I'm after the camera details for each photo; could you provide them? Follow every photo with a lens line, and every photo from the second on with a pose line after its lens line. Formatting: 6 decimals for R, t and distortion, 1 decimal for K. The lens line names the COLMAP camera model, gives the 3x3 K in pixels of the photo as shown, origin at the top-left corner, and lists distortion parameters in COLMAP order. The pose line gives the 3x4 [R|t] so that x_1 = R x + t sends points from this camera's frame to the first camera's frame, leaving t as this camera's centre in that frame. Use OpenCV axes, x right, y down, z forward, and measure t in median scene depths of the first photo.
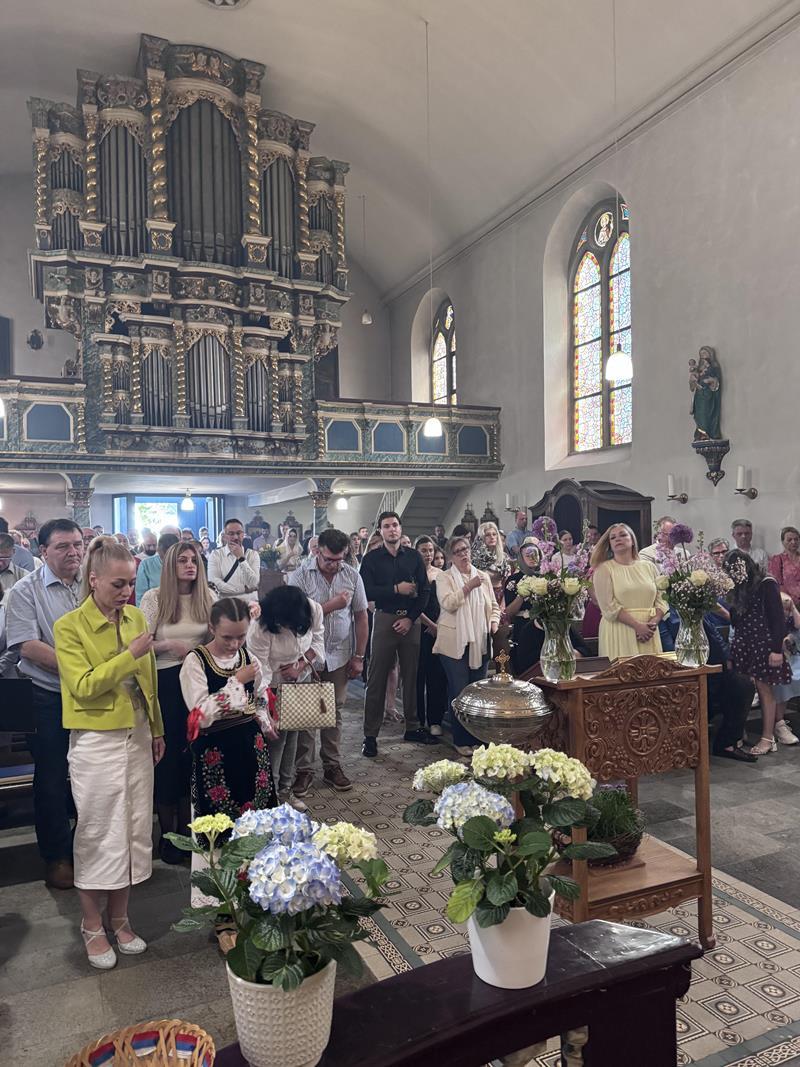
lens RADIAL K [[742.2, 0, 400.0], [0, 742.2, 533.5], [0, 0, 1]] dist [0.001619, -0.034528]
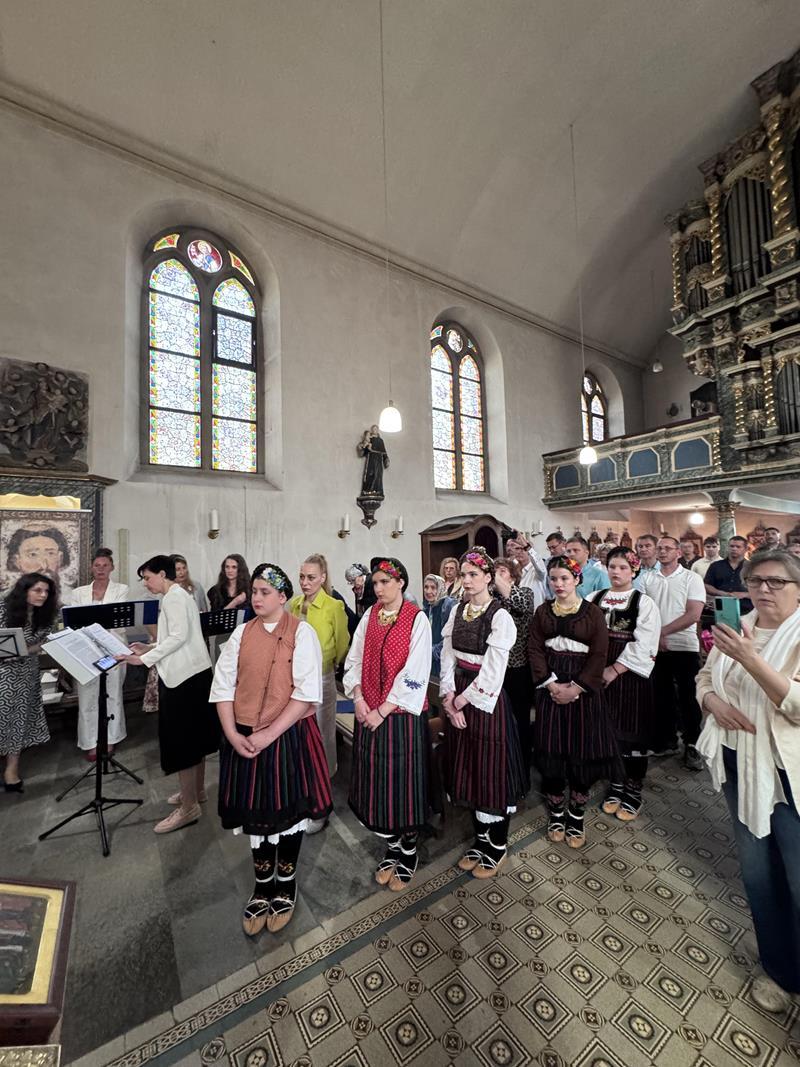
lens RADIAL K [[430.3, 0, 400.0], [0, 430.3, 533.5], [0, 0, 1]] dist [0.001363, 0.000156]
pose [[0.179728, -0.047076, -0.982589, 0.151477], [0.006815, 0.998890, -0.046611, 0.016962], [0.983693, 0.001681, 0.179849, 0.362455]]
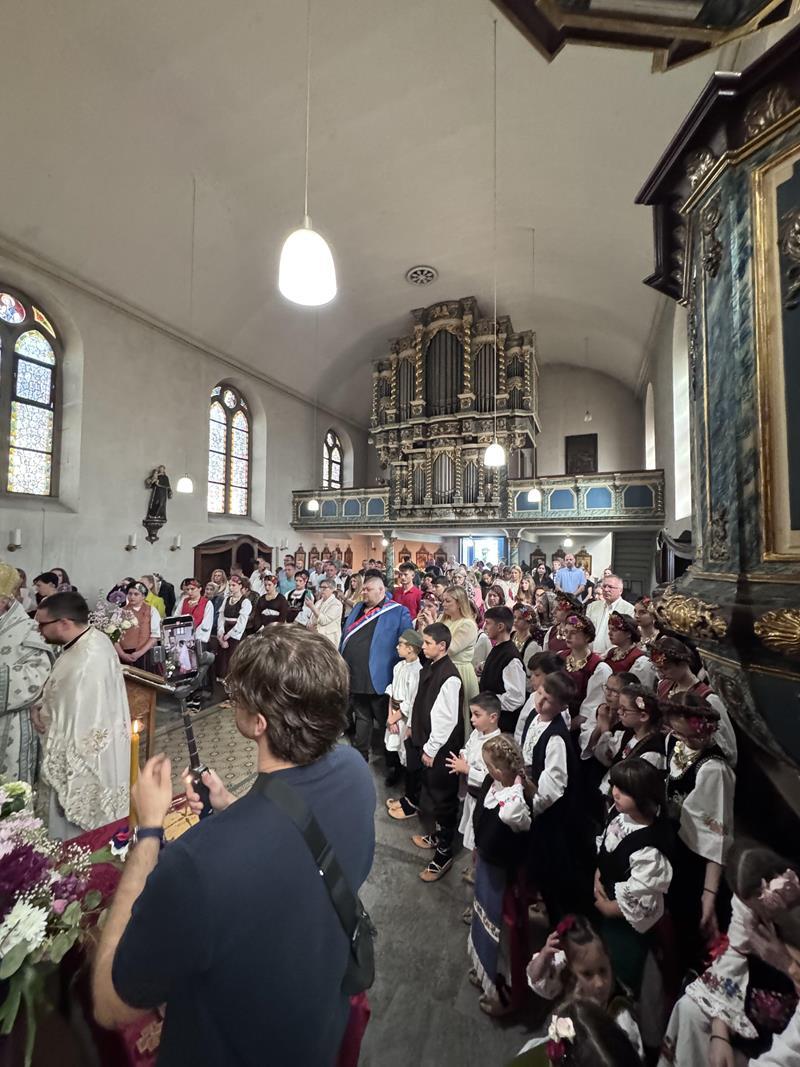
lens RADIAL K [[428.8, 0, 401.8], [0, 428.8, 530.2], [0, 0, 1]] dist [0.000517, 0.000120]
pose [[0.659653, -0.023790, -0.751194, 0.485863], [-0.024932, 0.998256, -0.053509, -0.017700], [0.751157, 0.054026, 0.657910, 0.237918]]
